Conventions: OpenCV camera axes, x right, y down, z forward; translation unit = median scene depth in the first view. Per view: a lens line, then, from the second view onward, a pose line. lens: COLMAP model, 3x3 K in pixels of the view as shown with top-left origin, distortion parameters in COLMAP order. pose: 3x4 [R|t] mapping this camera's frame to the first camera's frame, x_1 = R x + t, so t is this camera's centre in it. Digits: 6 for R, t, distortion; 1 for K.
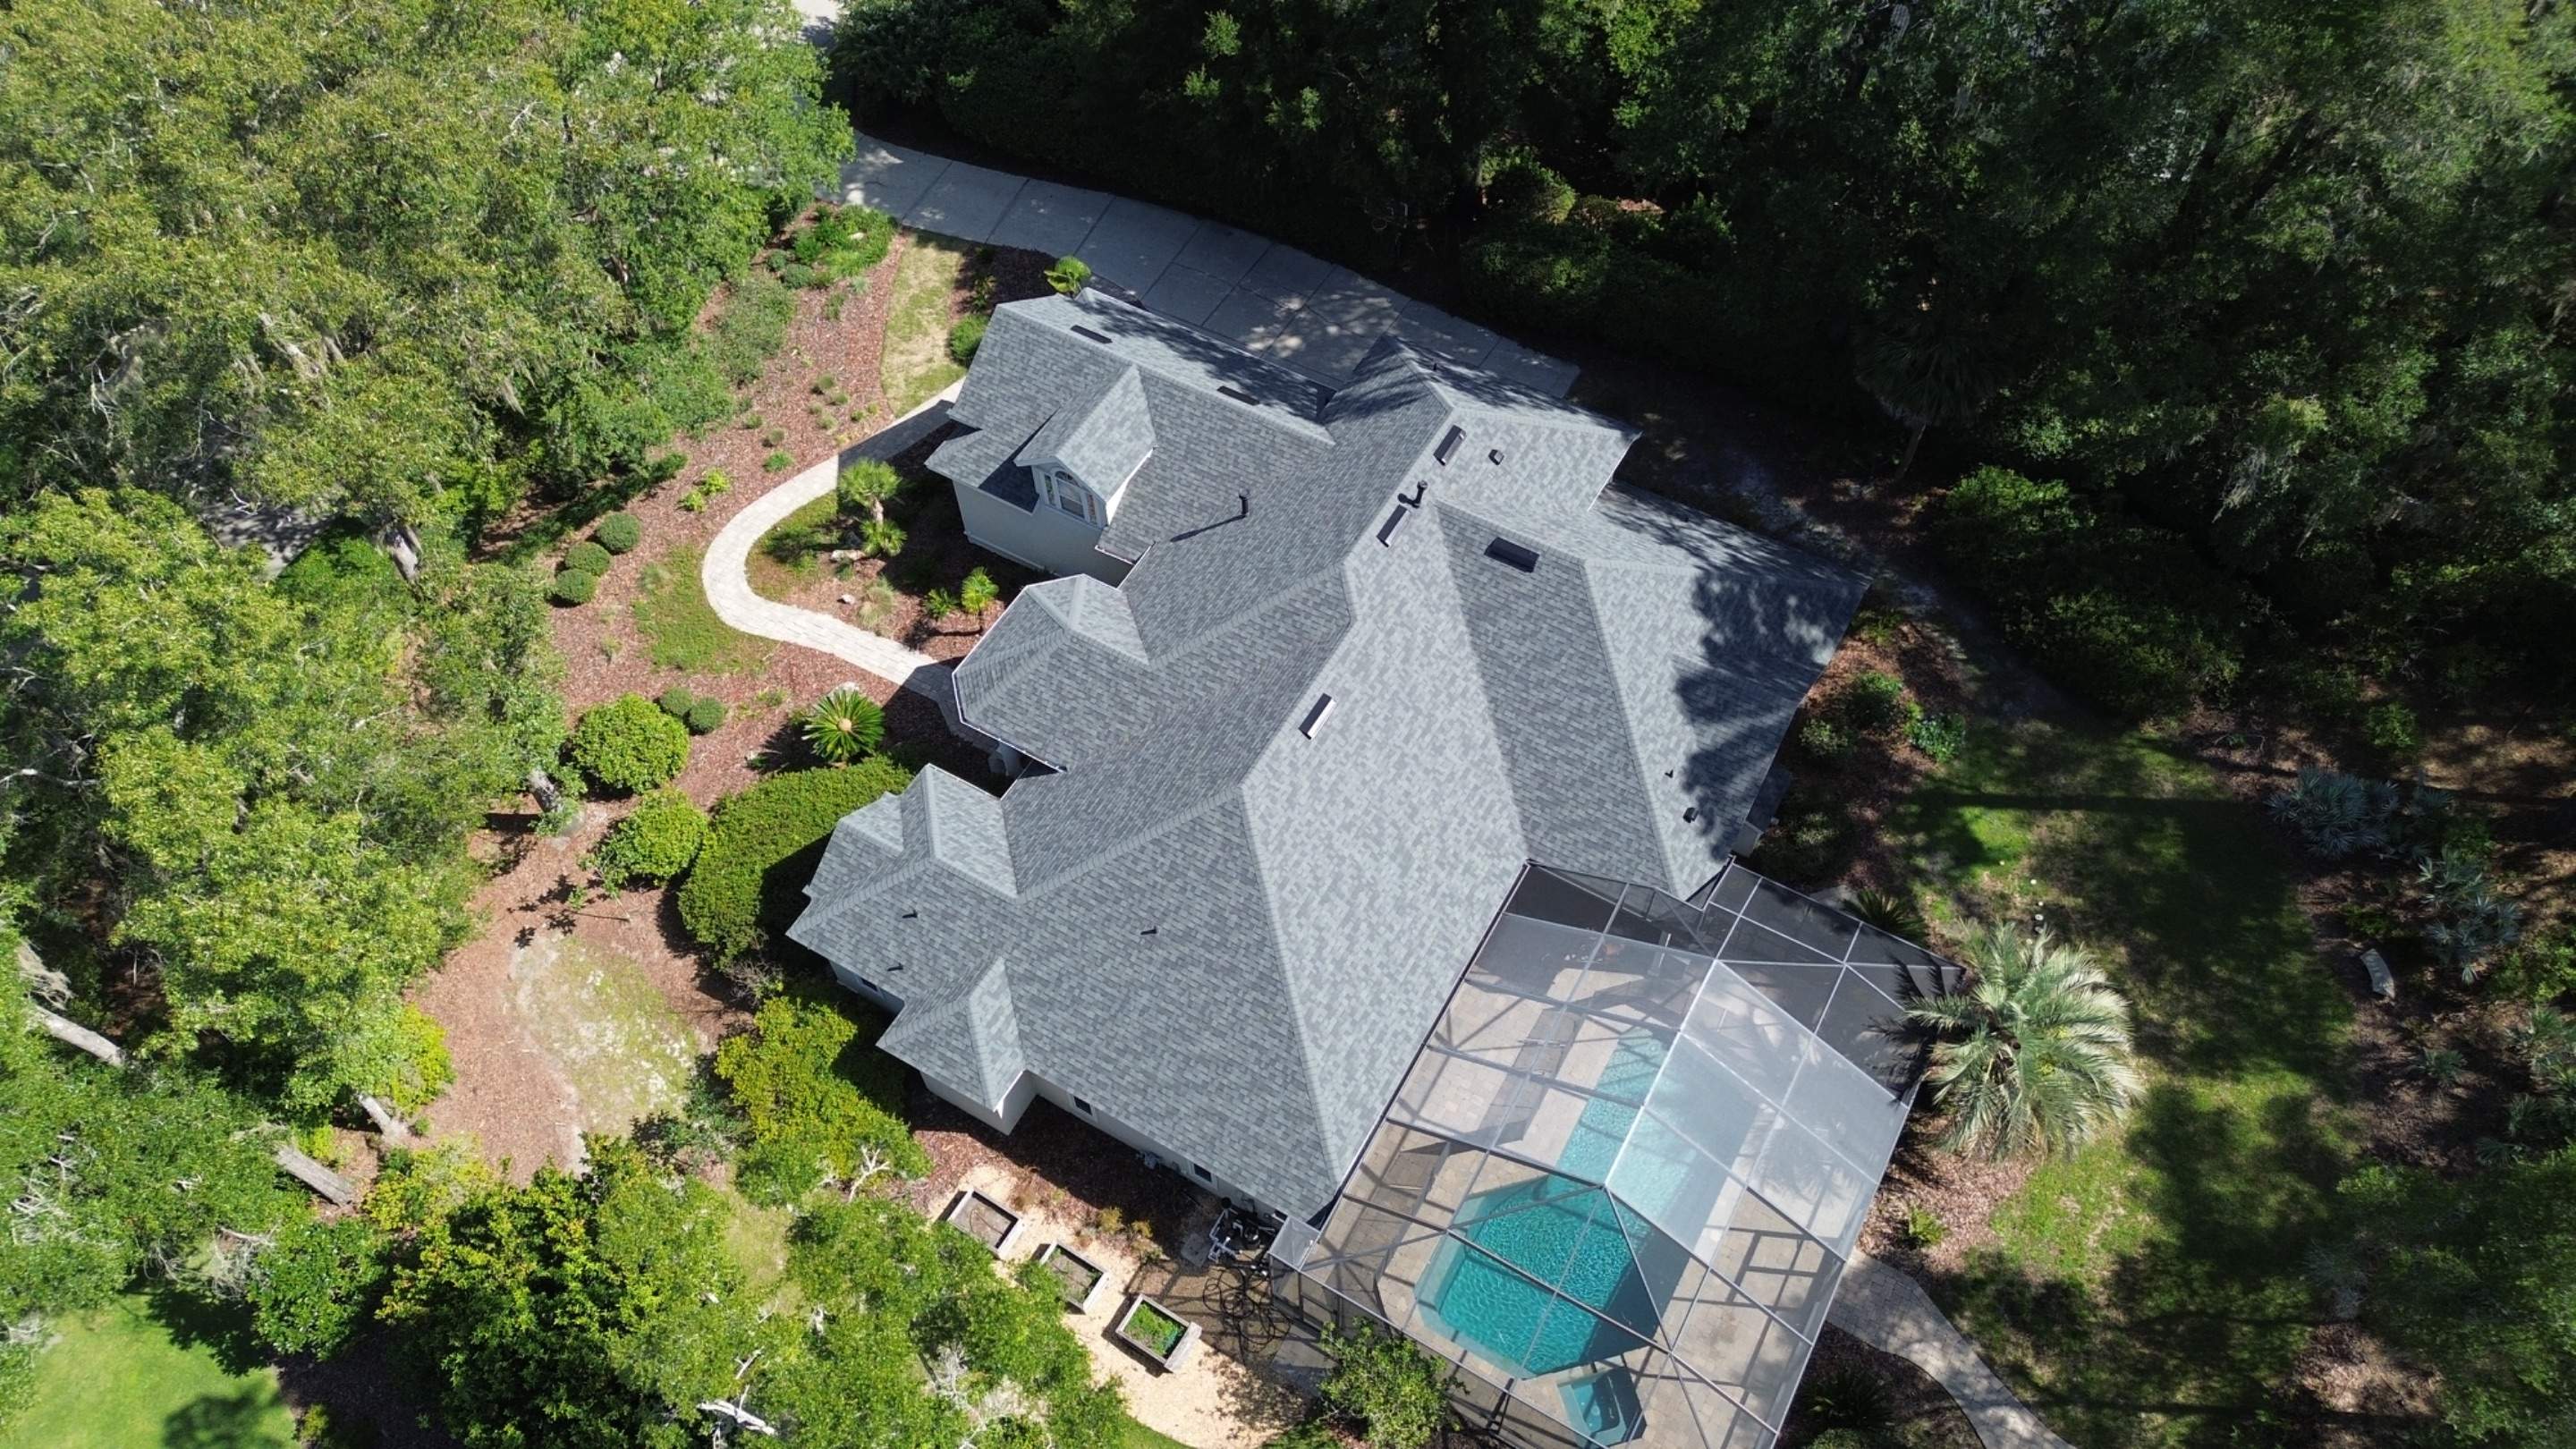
lens RADIAL K [[1833.9, 0, 1286.0], [0, 1833.9, 706.1], [0, 0, 1]] dist [0.062616, -0.057451]
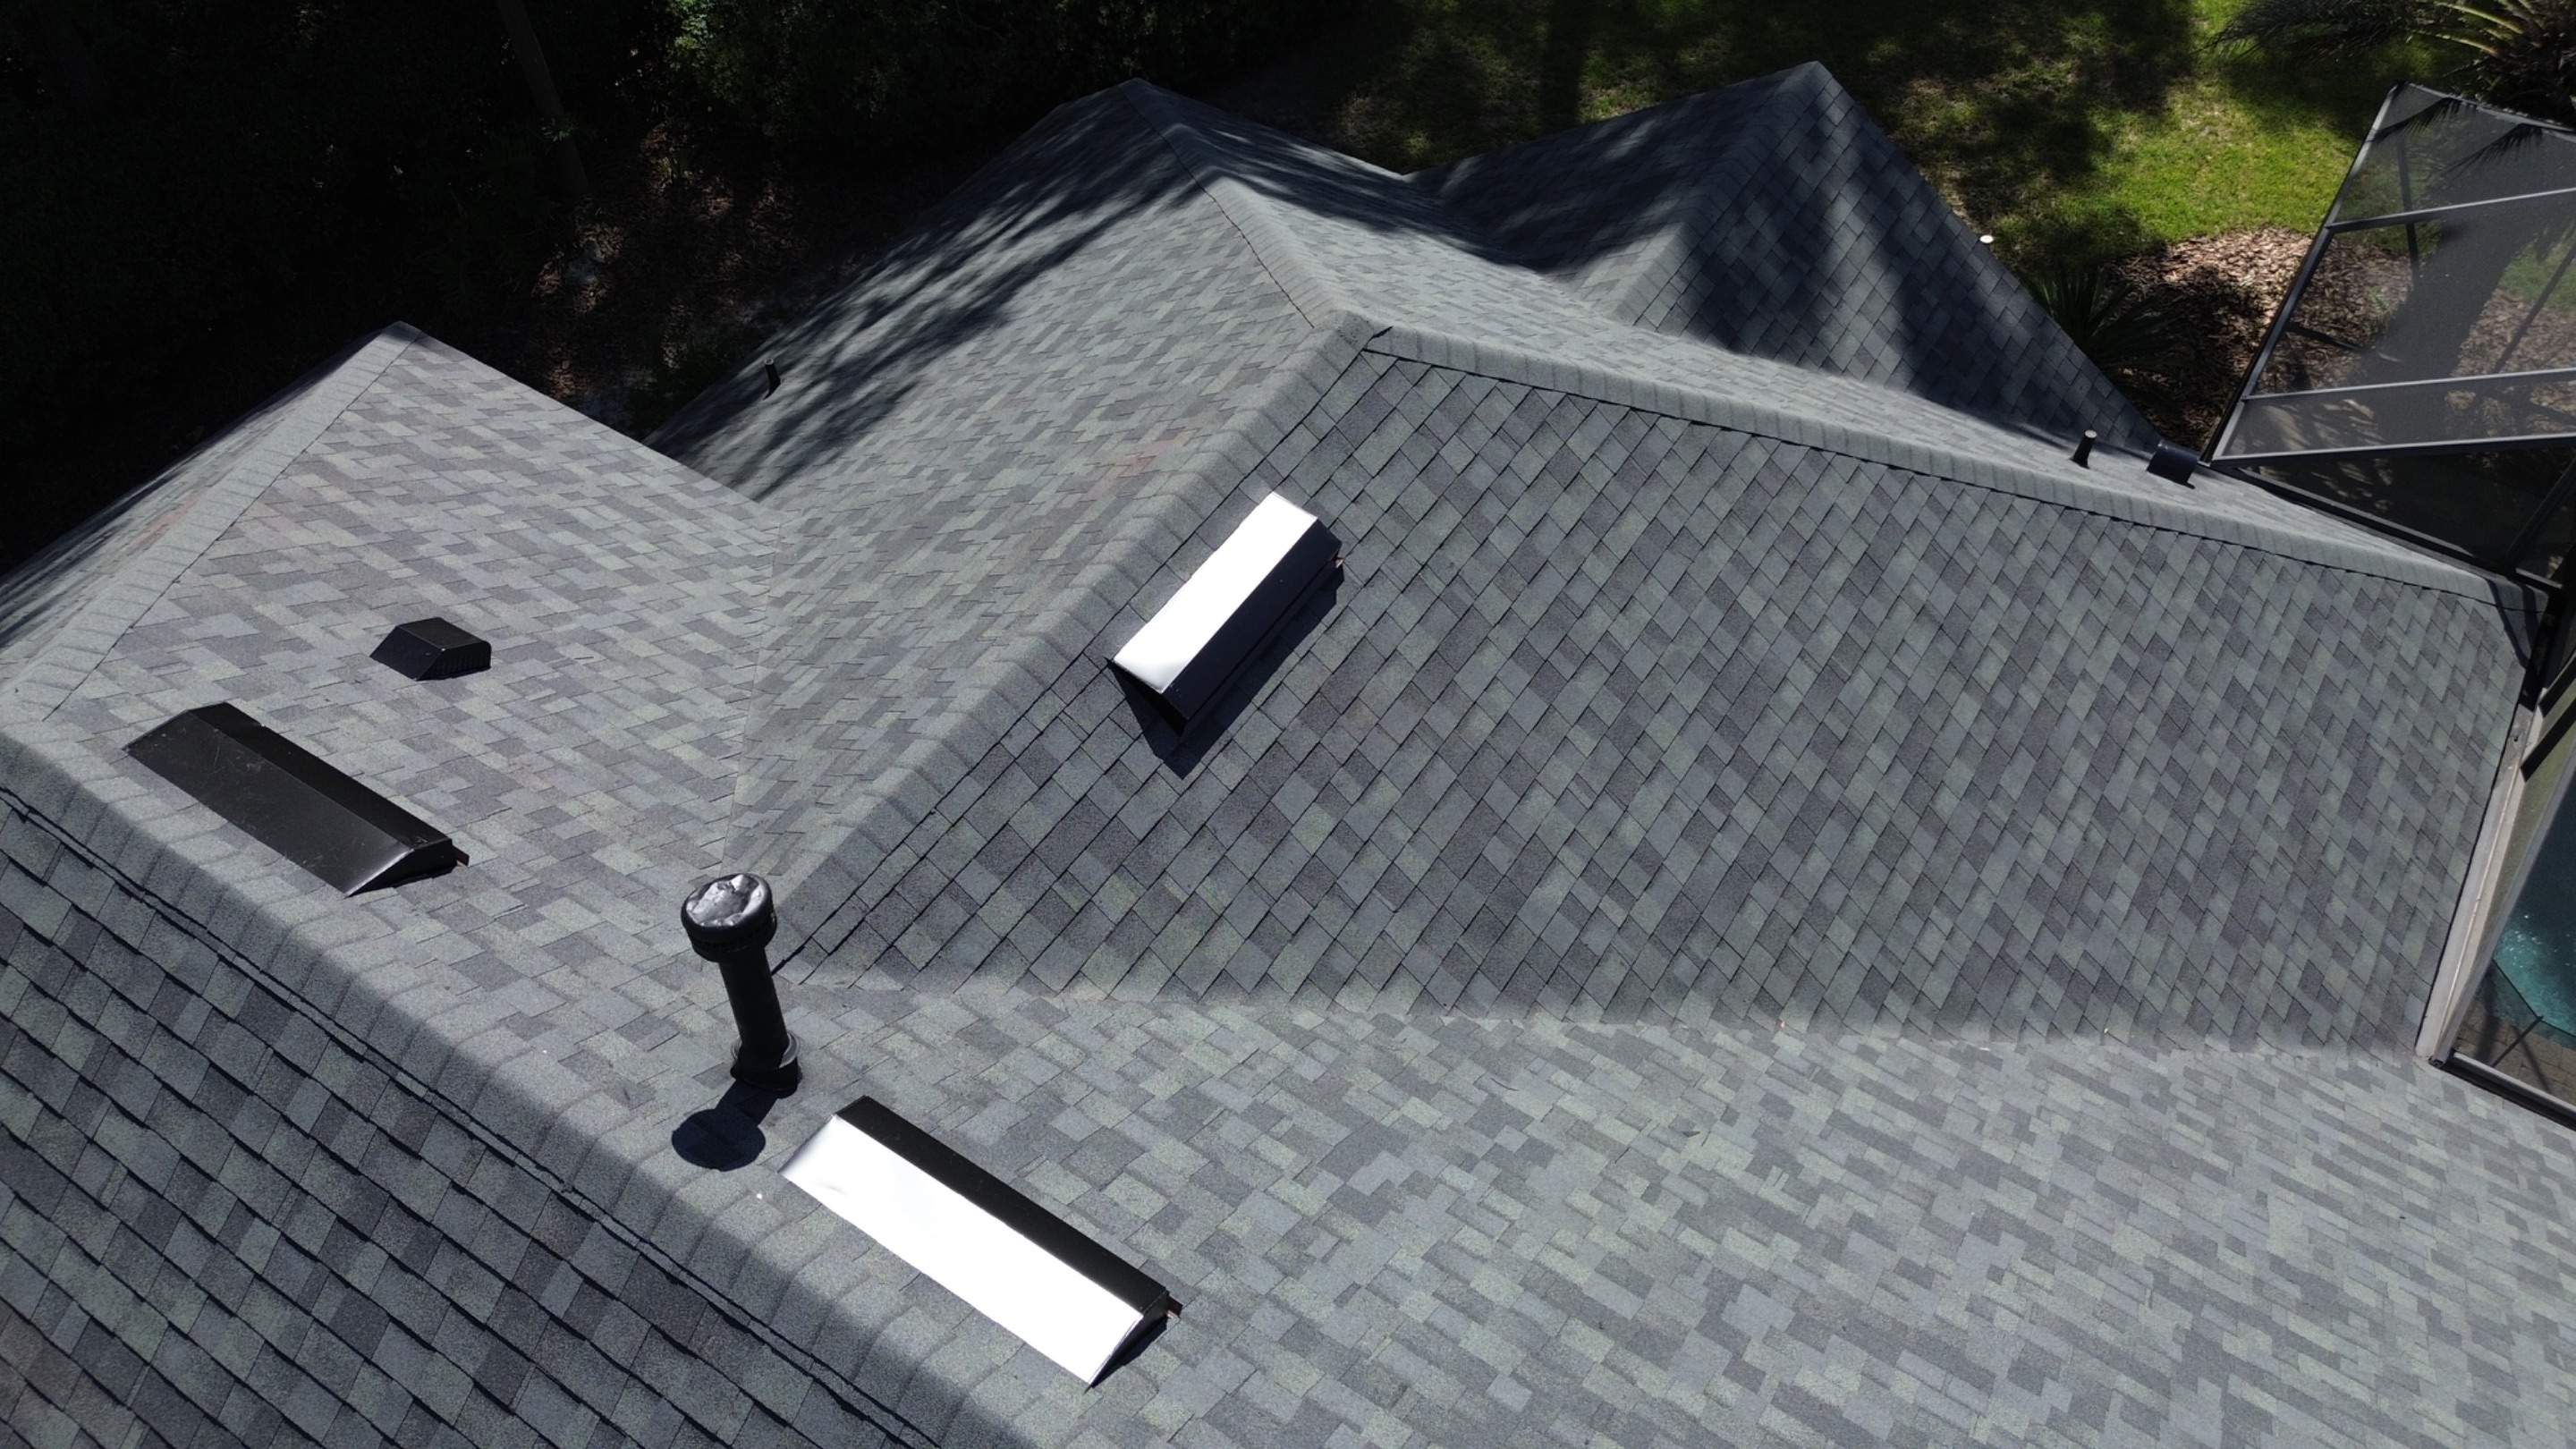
lens RADIAL K [[1833.9, 0, 1290.5], [0, 1833.9, 712.6], [0, 0, 1]] dist [0.062616, -0.057451]
pose [[0.047300, -0.770142, 0.636117, 0.008774], [0.825450, 0.388749, 0.409276, -0.132459], [-0.562490, 0.505724, 0.654101, 0.818831]]
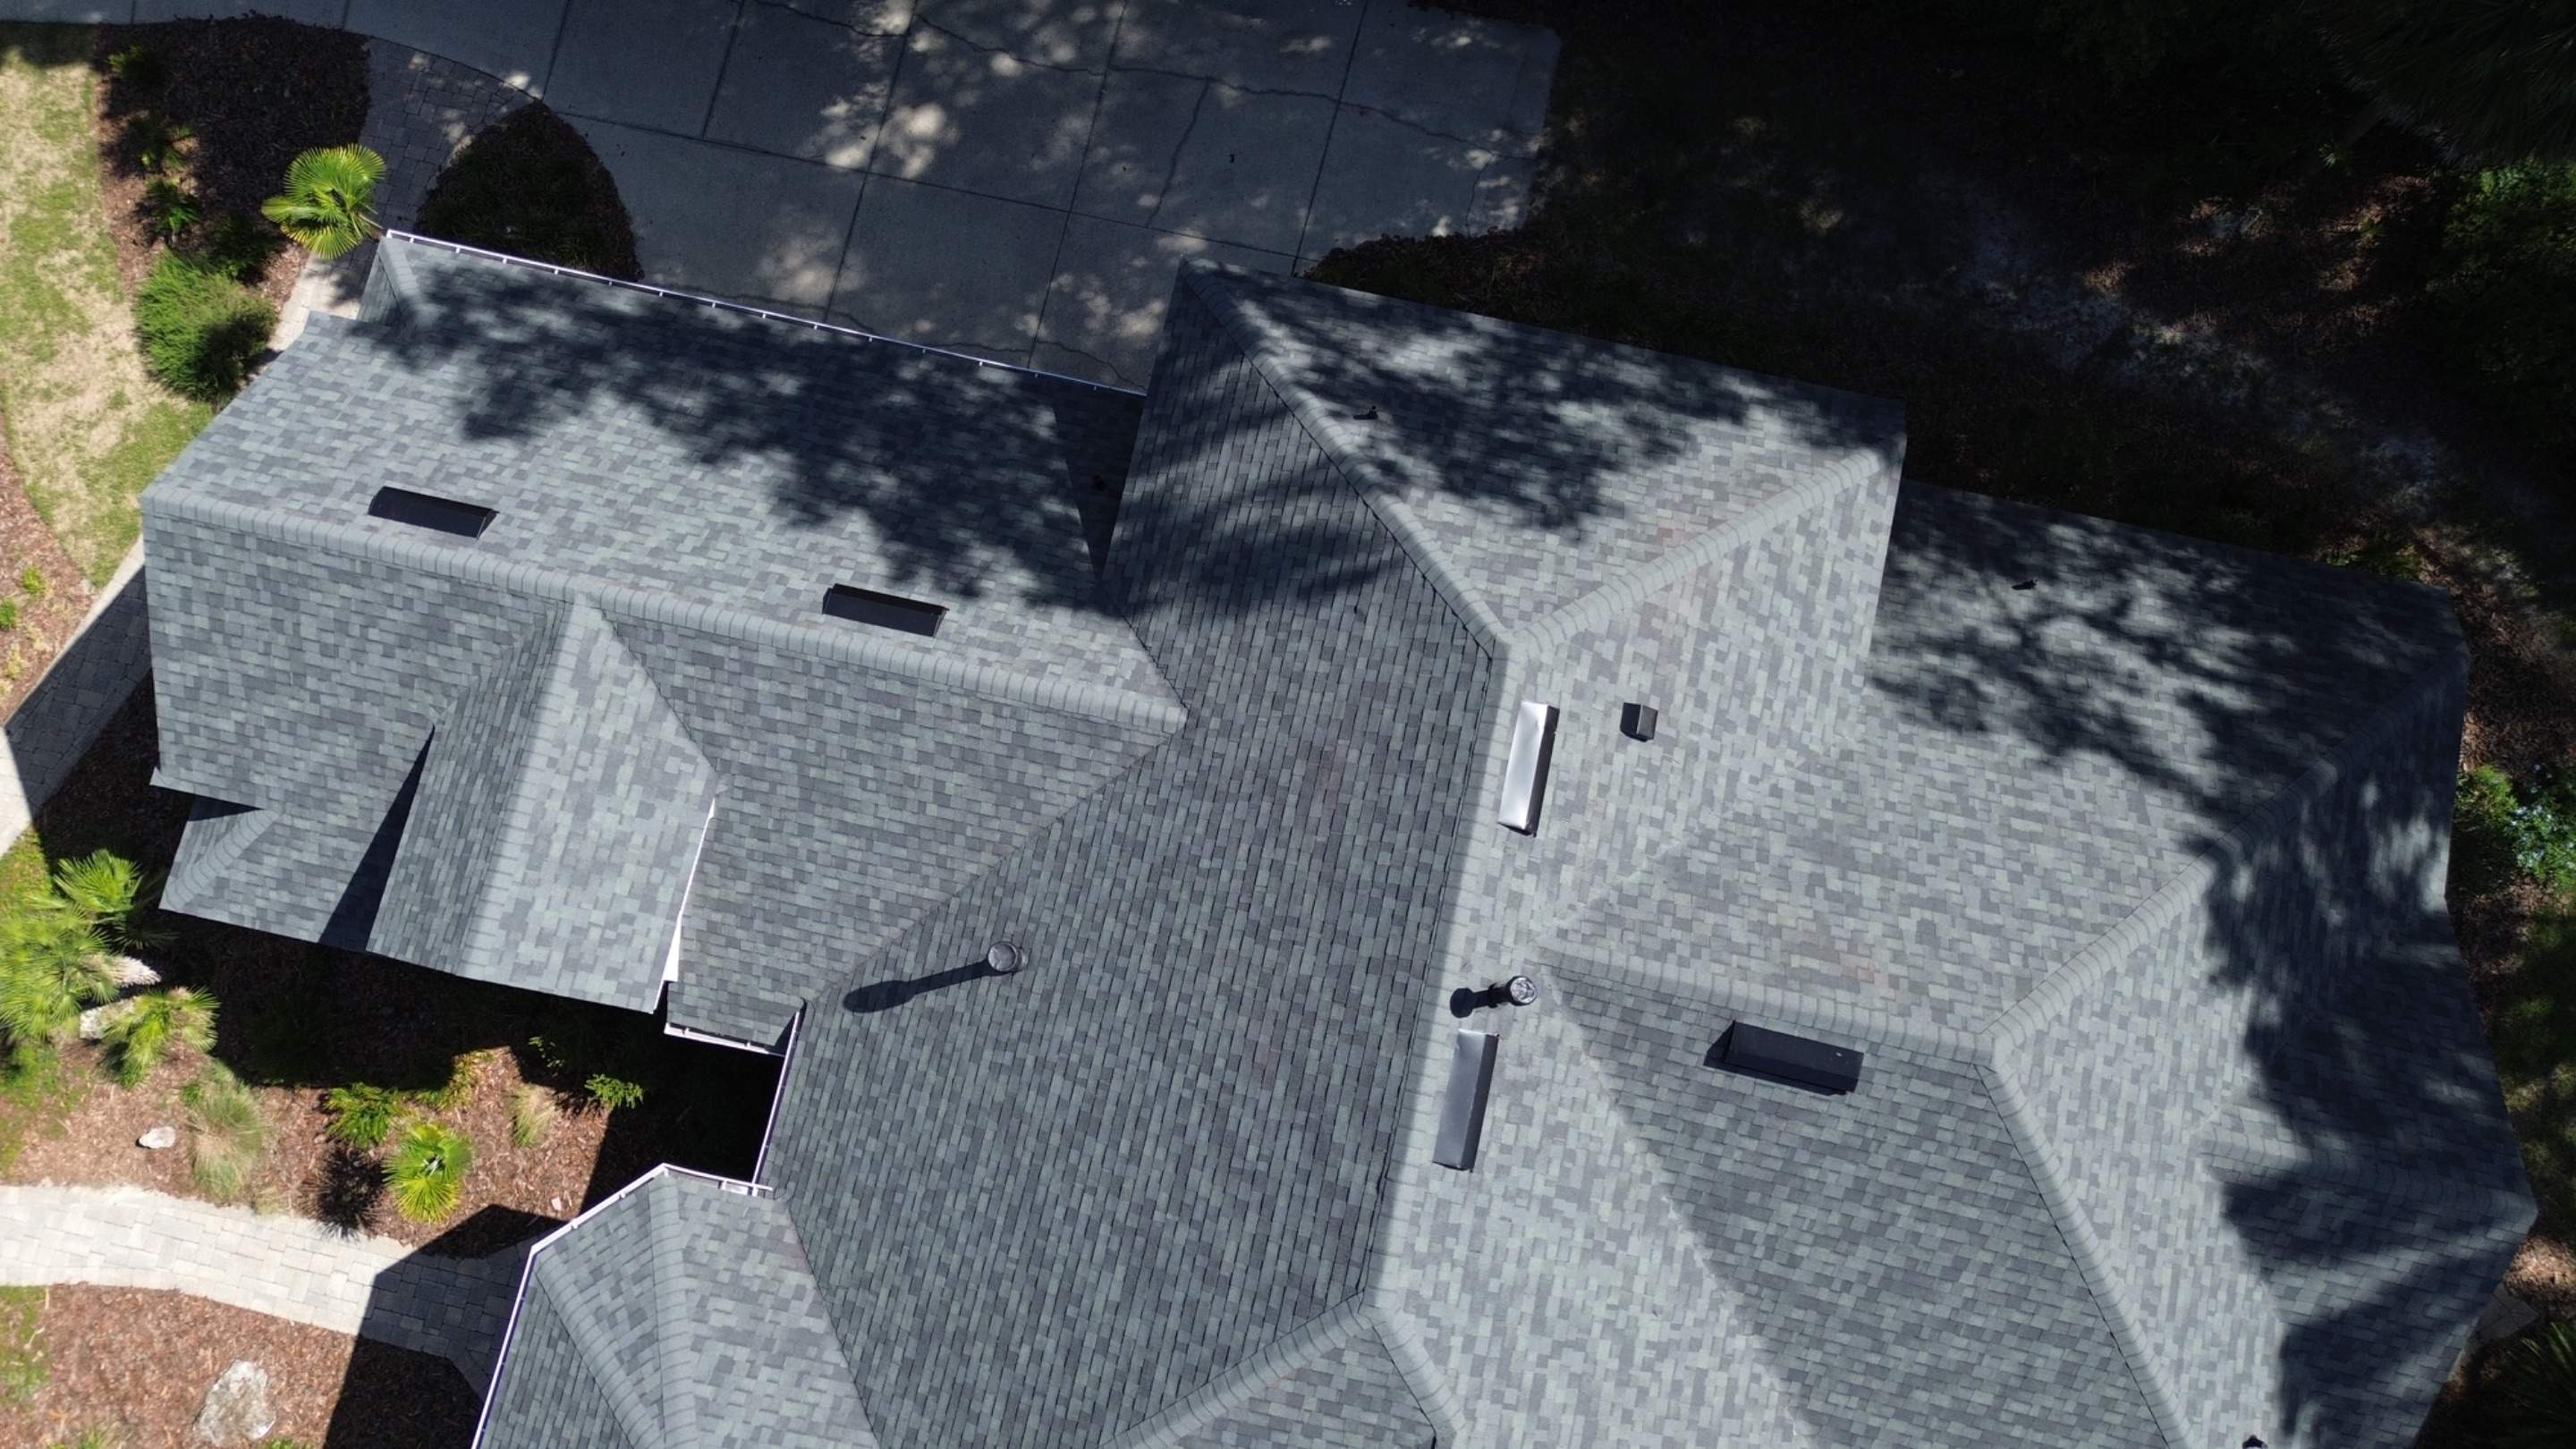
lens RADIAL K [[1833.9, 0, 1296.0], [0, 1833.9, 714.4], [0, 0, 1]] dist [0.062616, -0.057451]
pose [[0.953811, -0.294380, 0.059880, 0.026010], [0.243501, 0.874348, 0.419789, -0.295421], [-0.175933, -0.385819, 0.905644, 0.653004]]
